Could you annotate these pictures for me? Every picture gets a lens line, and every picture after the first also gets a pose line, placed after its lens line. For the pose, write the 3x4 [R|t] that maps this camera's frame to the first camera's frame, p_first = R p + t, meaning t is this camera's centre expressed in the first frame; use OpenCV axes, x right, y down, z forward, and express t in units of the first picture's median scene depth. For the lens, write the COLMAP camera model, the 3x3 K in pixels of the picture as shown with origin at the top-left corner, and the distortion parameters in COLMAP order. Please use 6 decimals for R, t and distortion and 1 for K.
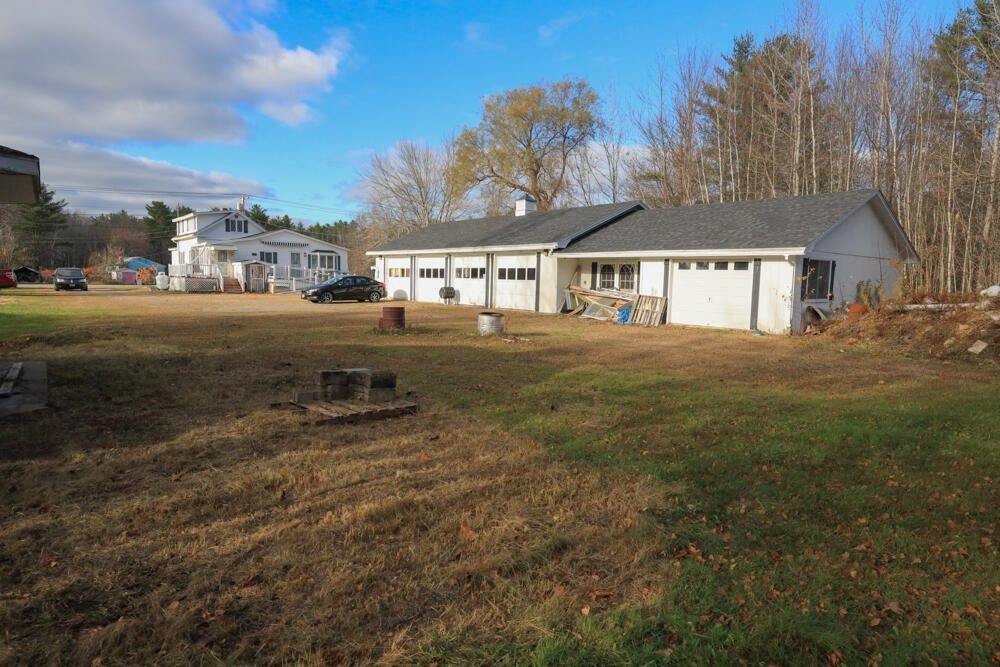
lens RADIAL K [[587.5, 0, 504.1], [0, 587.5, 331.5], [0, 0, 1]] dist [0.001854, 0.002165]
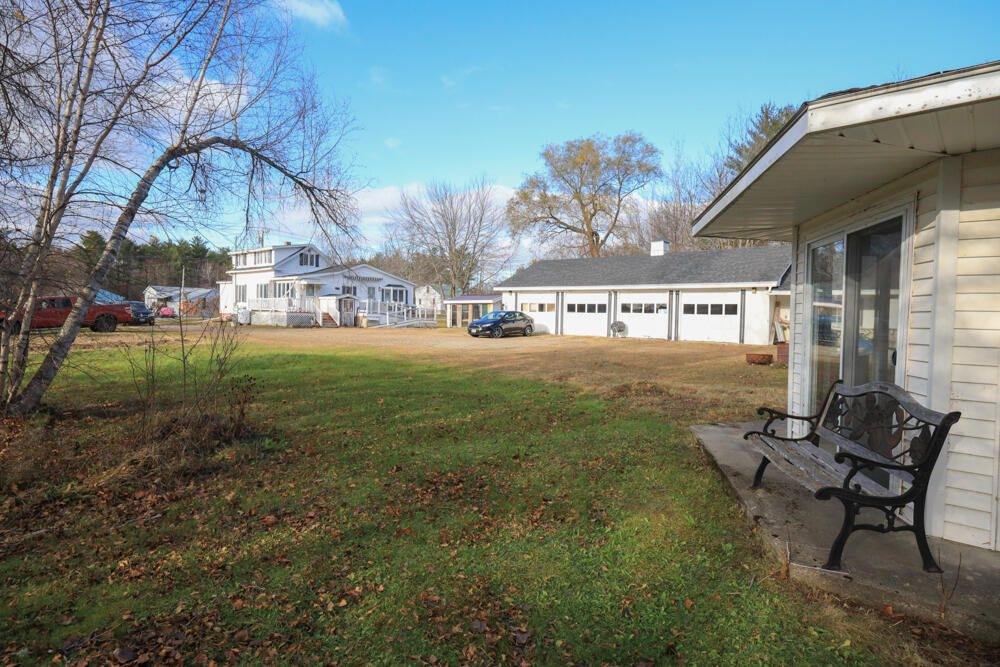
lens RADIAL K [[544.4, 0, 495.8], [0, 544.4, 333.6], [0, 0, 1]] dist [0.026695, 0.000163]
pose [[0.986546, -0.009506, 0.163209, -0.394338], [0.016827, 0.998910, -0.043534, -0.011763], [-0.162618, 0.045695, 0.985630, 0.053499]]
